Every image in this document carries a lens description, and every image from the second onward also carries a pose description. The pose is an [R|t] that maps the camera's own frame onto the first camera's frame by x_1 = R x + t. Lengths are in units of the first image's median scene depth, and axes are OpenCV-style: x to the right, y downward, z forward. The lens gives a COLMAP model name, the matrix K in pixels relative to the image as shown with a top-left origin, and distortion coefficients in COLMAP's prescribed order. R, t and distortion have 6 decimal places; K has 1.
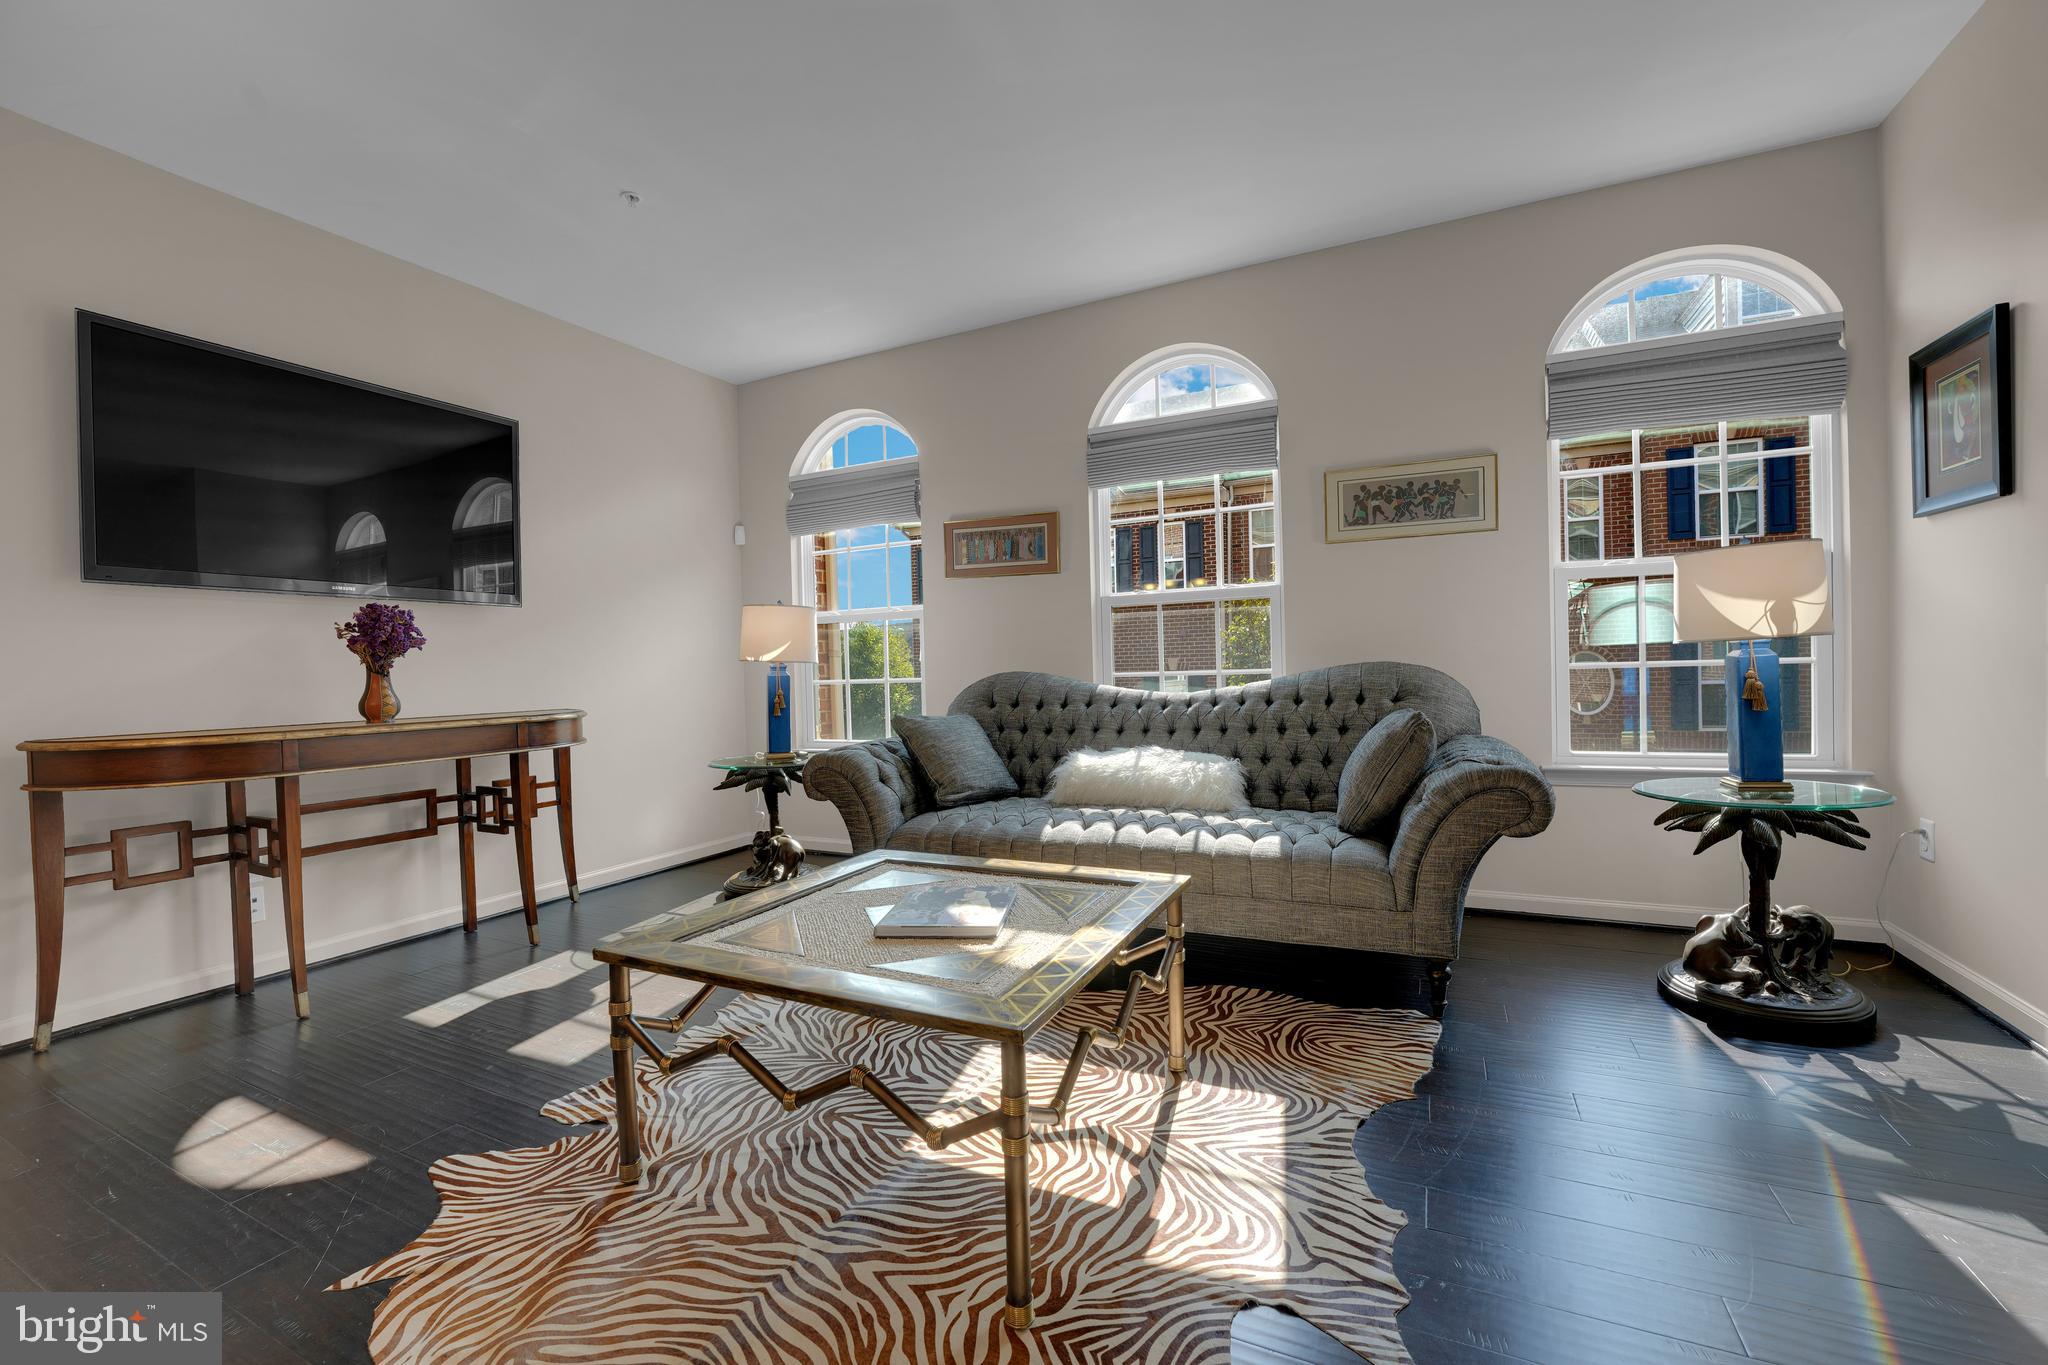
lens RADIAL K [[828.8, 0, 1022.3], [0, 828.8, 681.2], [0, 0, 1]] dist [-0.026392, 0.001100]
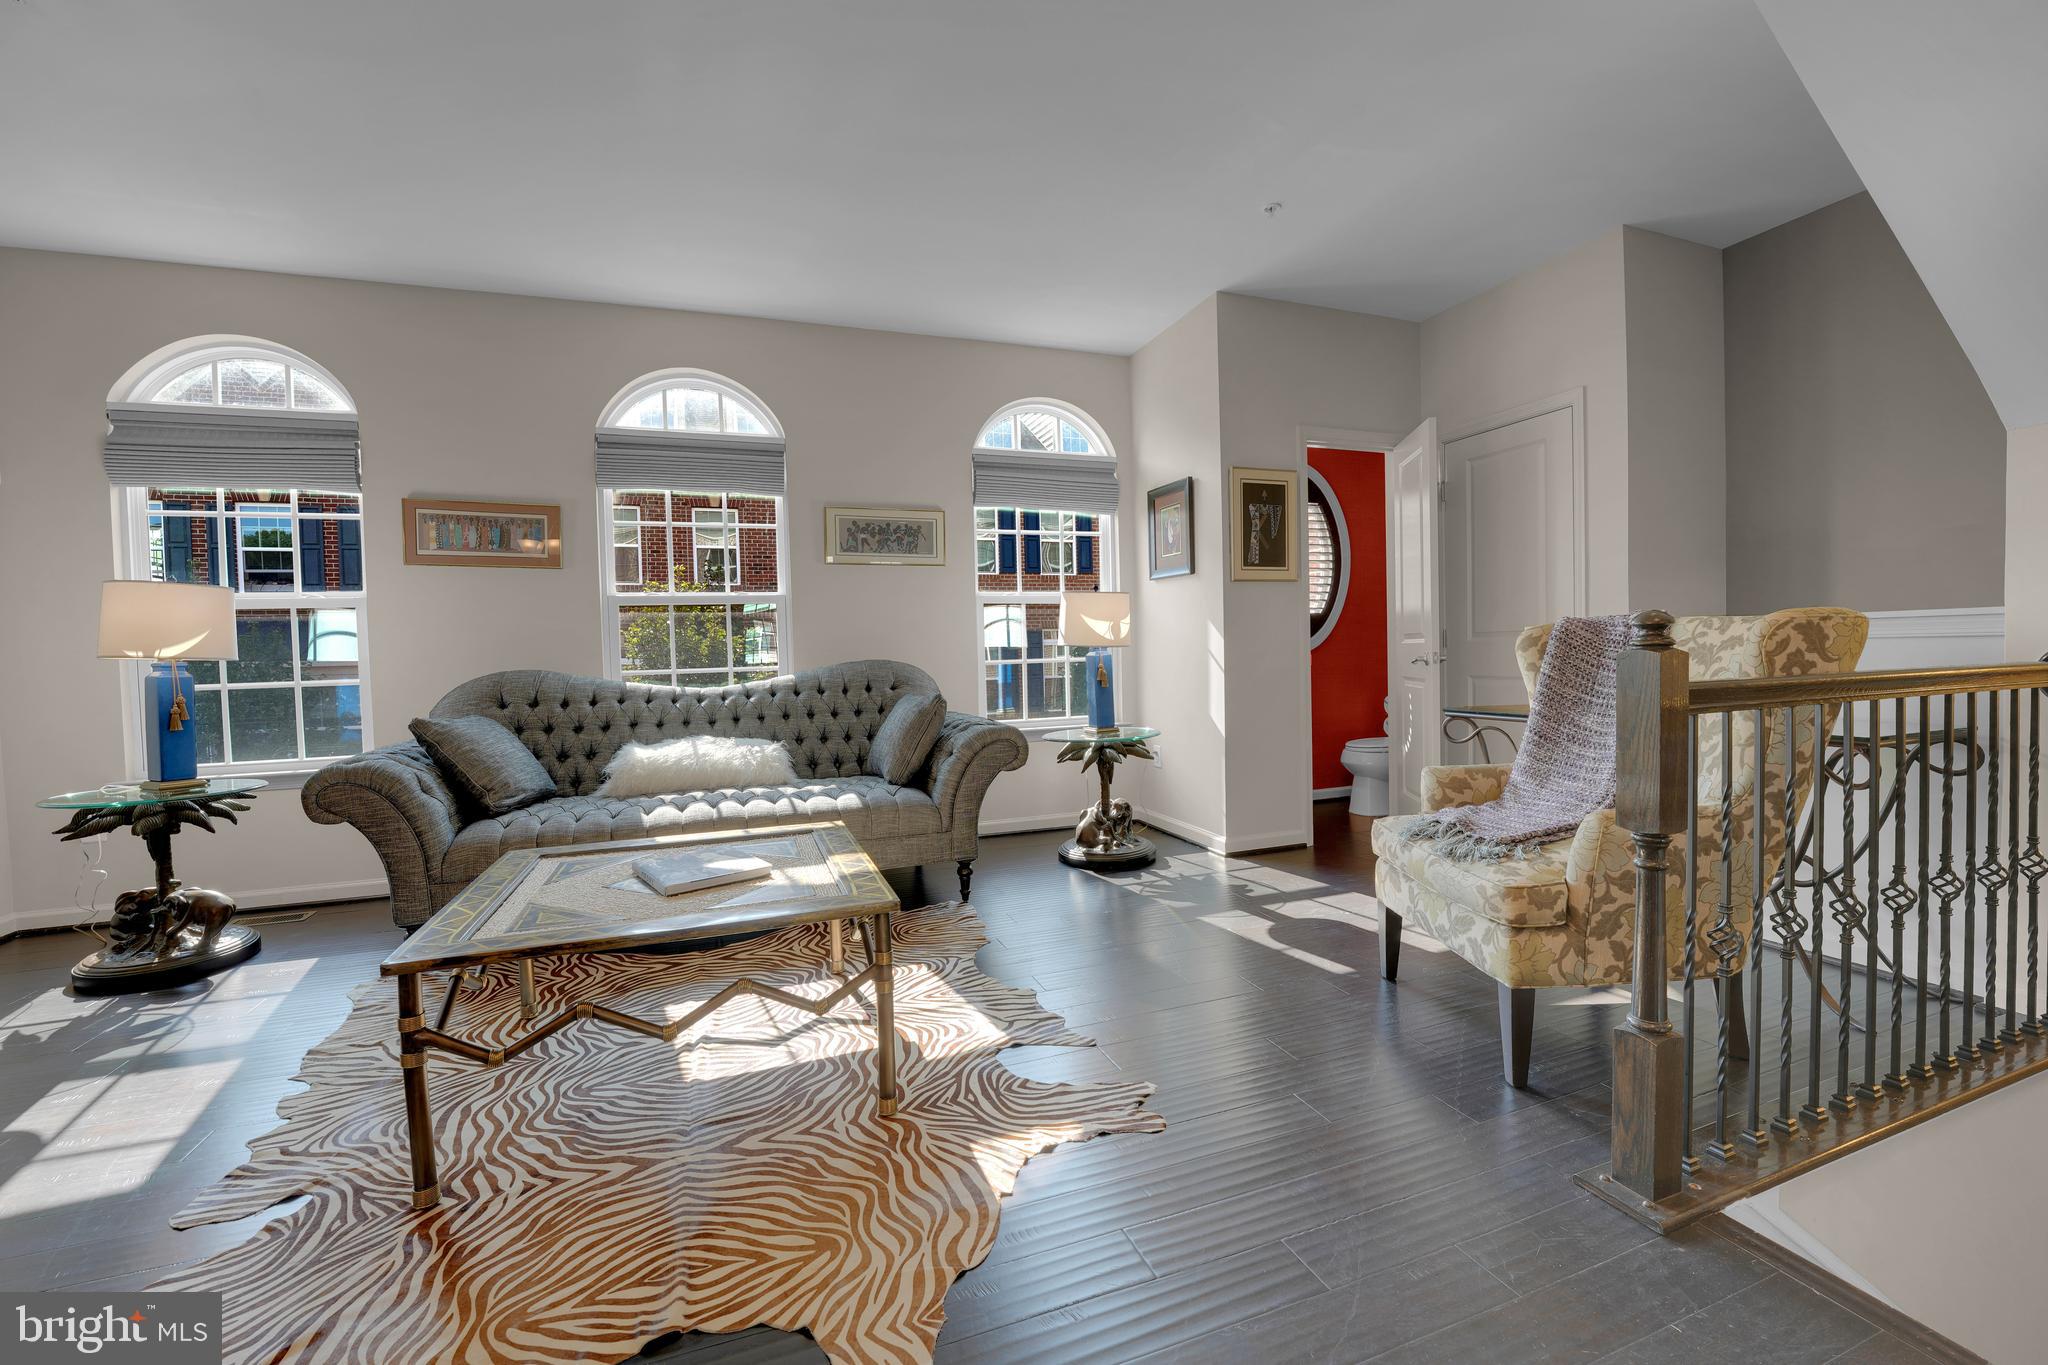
lens RADIAL K [[828.8, 0, 1022.3], [0, 828.8, 681.2], [0, 0, 1]] dist [-0.026392, 0.001100]
pose [[0.694066, -0.014767, 0.719760, -0.371254], [0.019160, 0.999814, 0.002037, 0.013100], [-0.719657, 0.012376, 0.694220, -0.077162]]
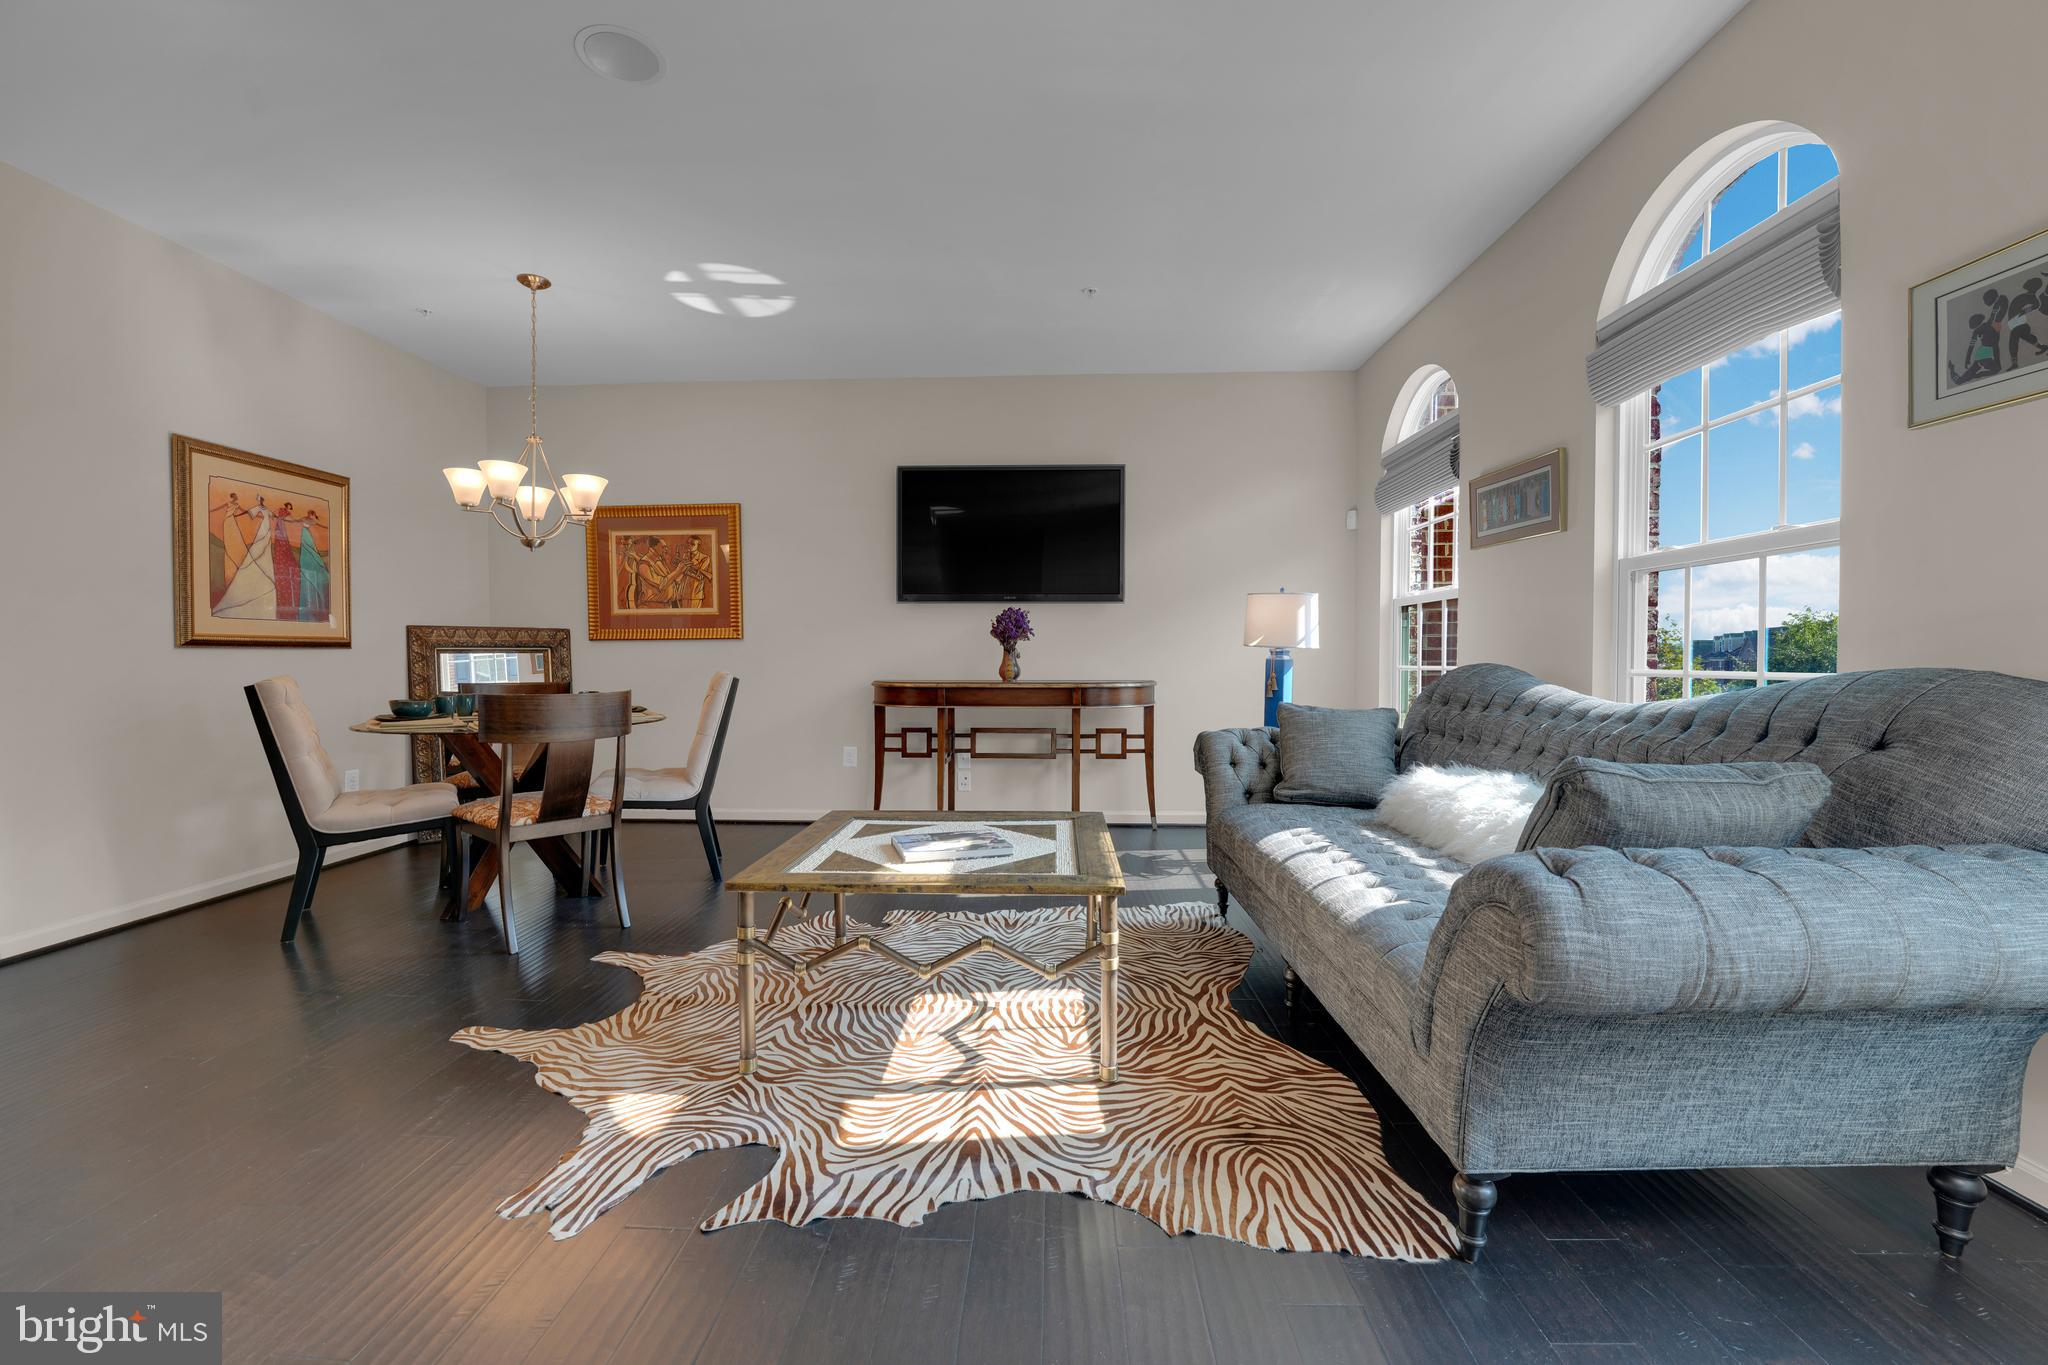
lens RADIAL K [[828.8, 0, 1022.3], [0, 828.8, 681.2], [0, 0, 1]] dist [-0.026392, 0.001100]
pose [[0.406910, 0.052328, -0.911968, 0.696149], [-0.025167, 0.998621, 0.046070, -0.025492], [0.913121, 0.004205, 0.407666, 0.355055]]
